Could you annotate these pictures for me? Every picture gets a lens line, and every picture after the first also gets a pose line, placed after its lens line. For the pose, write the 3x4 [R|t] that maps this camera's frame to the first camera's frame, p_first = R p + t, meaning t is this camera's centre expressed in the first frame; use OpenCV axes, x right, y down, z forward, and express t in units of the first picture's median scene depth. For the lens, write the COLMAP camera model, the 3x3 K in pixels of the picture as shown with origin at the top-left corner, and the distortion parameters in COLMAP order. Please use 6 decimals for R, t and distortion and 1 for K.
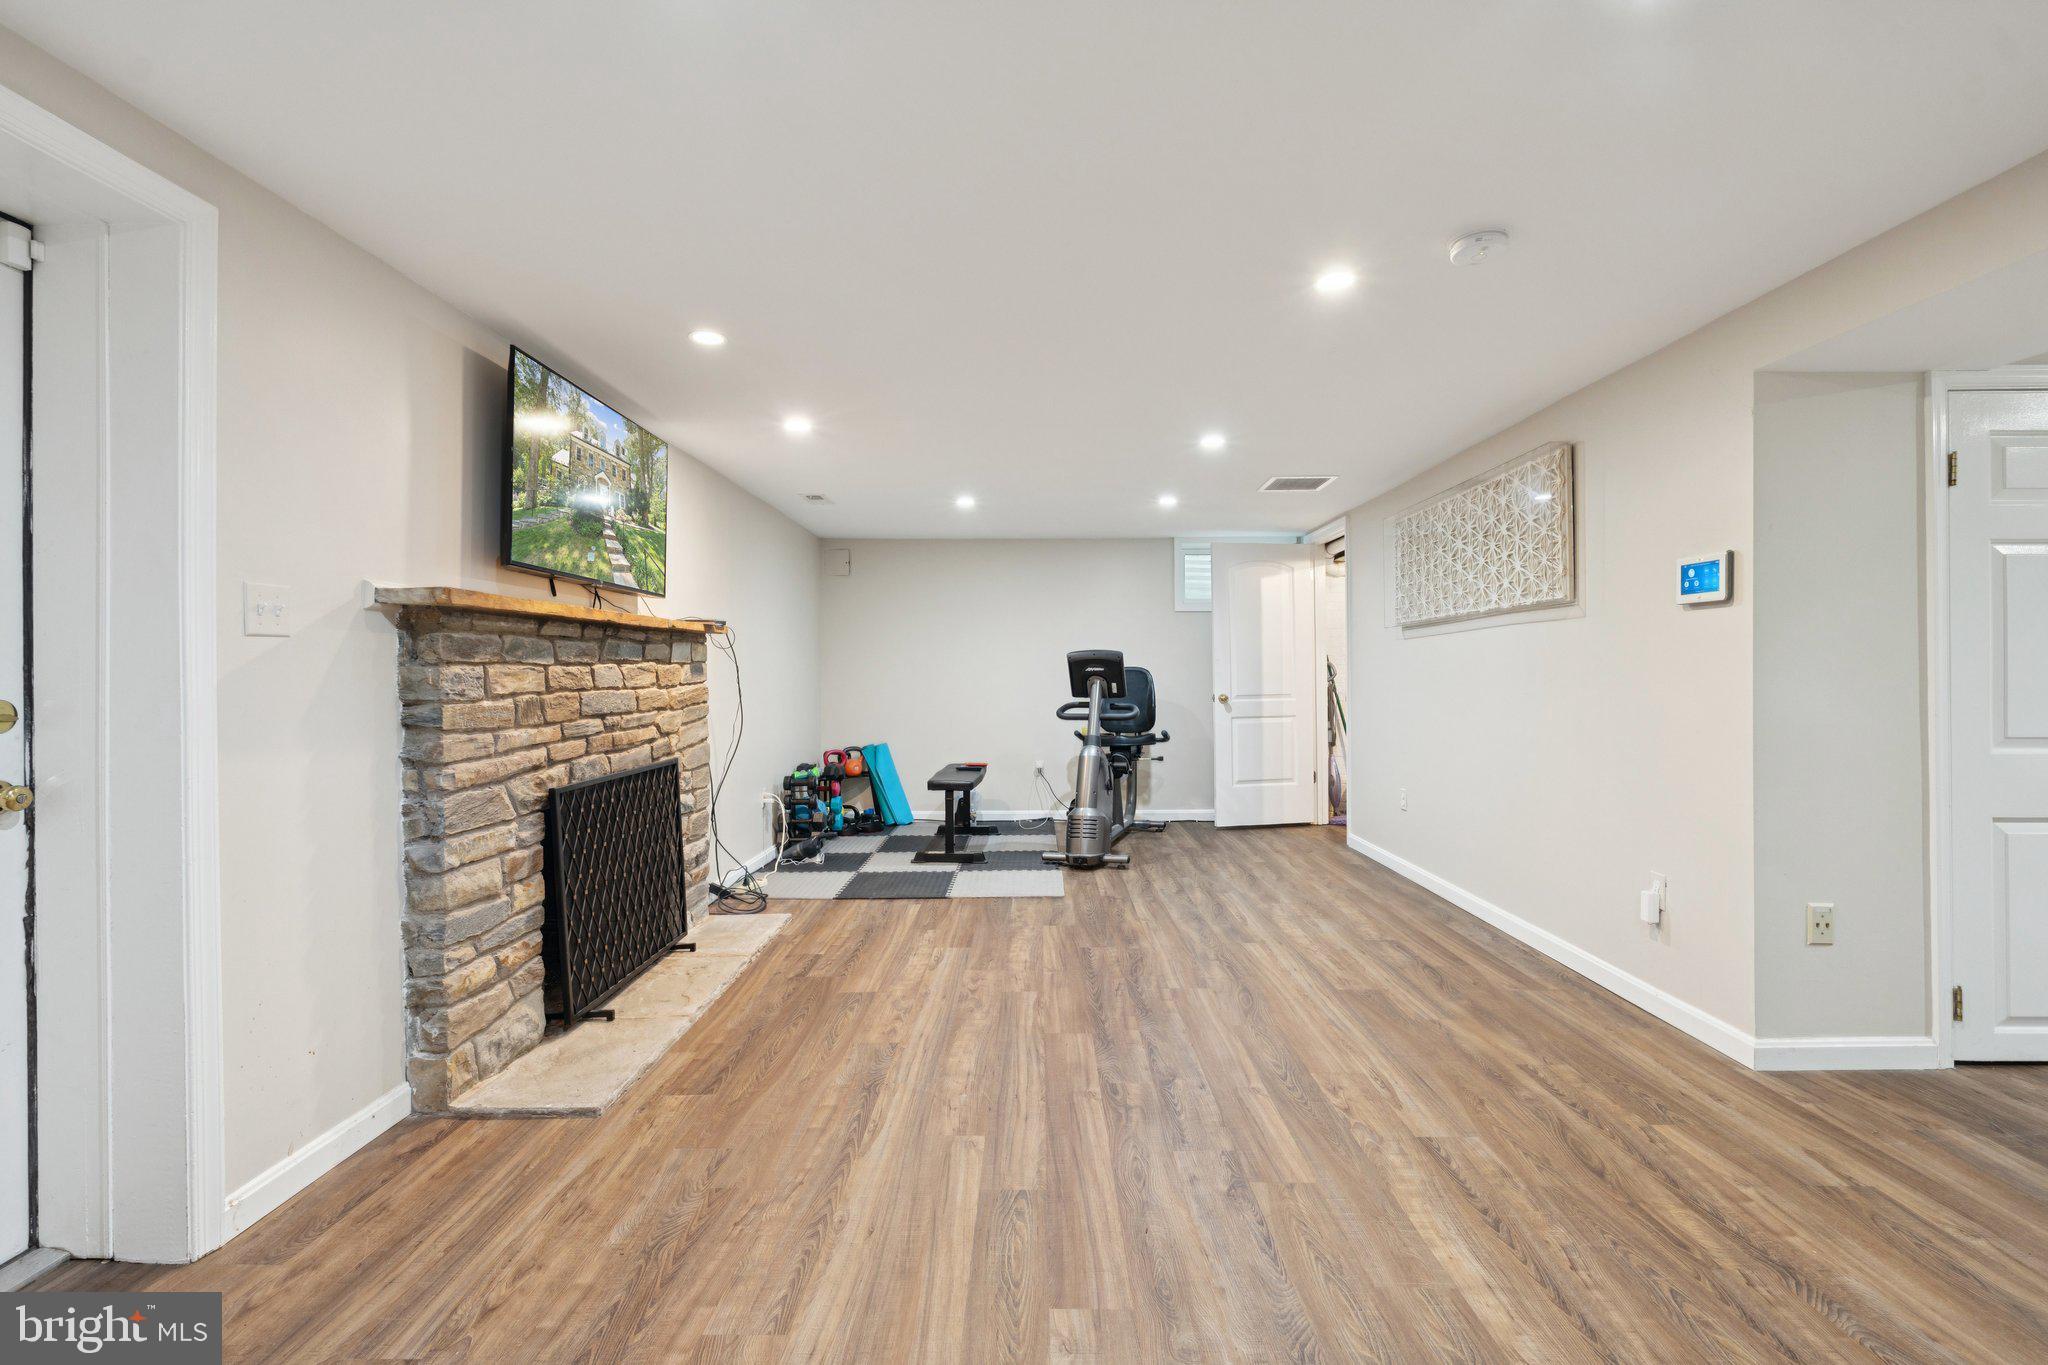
lens RADIAL K [[898.4, 0, 1013.6], [0, 898.4, 663.6], [0, 0, 1]] dist [-0.004360, 0.000844]
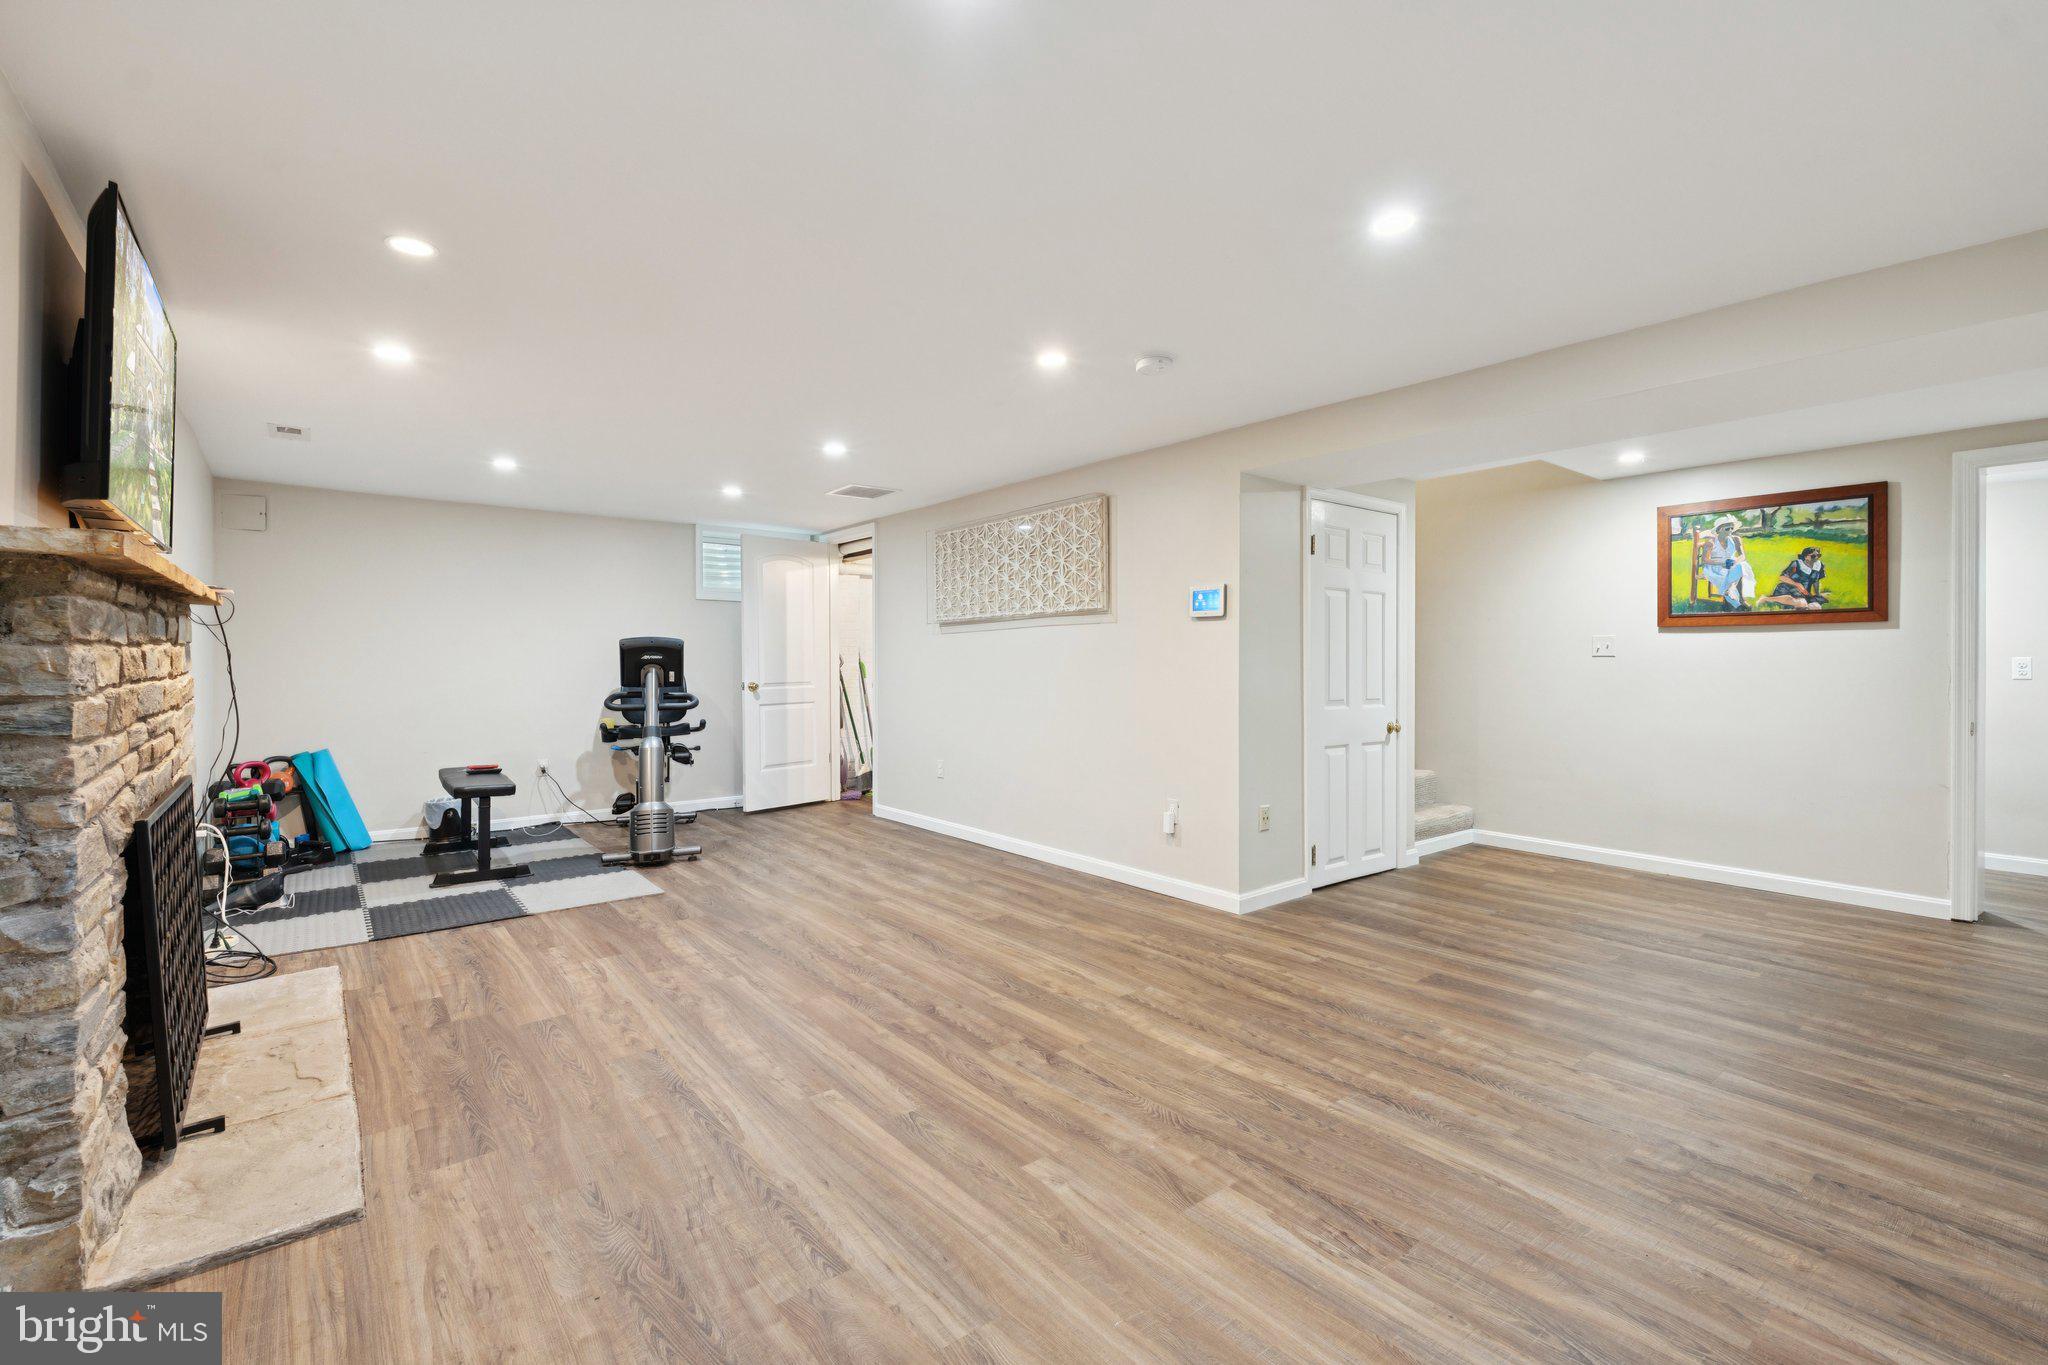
lens RADIAL K [[904.5, 0, 1023.8], [0, 904.5, 652.4], [0, 0, 1]] dist [-0.003901, 0.000098]
pose [[0.770274, 0.011354, 0.637612, -0.464101], [-0.011038, 0.999929, -0.004470, 0.002843], [-0.637618, -0.003595, 0.770345, 0.015932]]
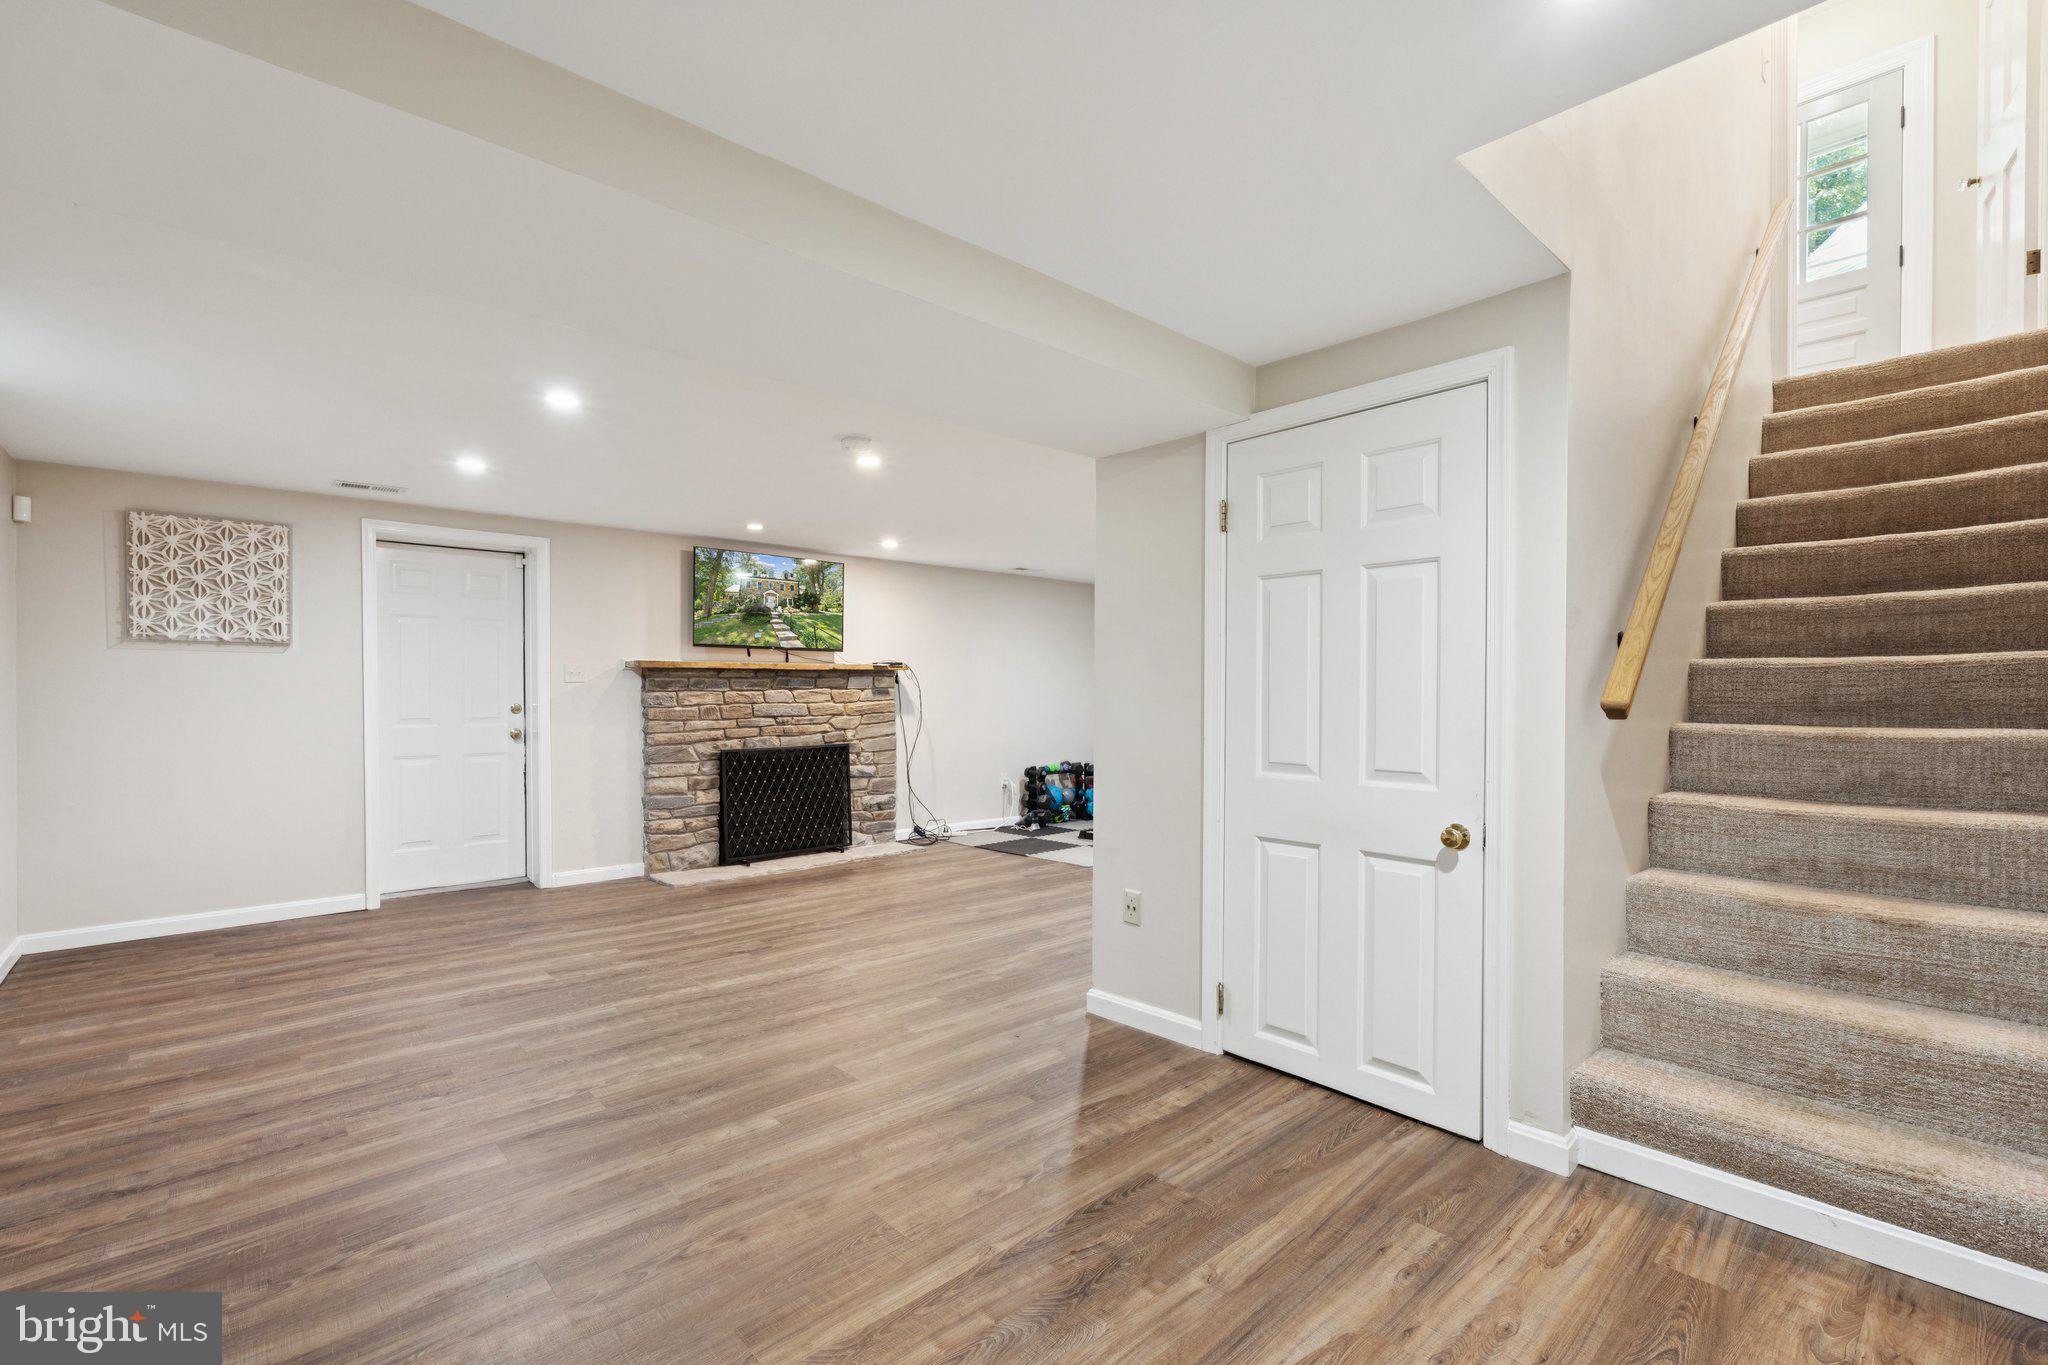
lens RADIAL K [[907.2, 0, 1020.0], [0, 907.2, 671.3], [0, 0, 1]] dist [-0.004587, 0.000063]
pose [[0.688018, -0.014439, -0.725550, 1.625969], [0.007647, 0.999891, -0.012647, -0.014435], [0.725653, 0.003153, 0.688053, 0.037865]]
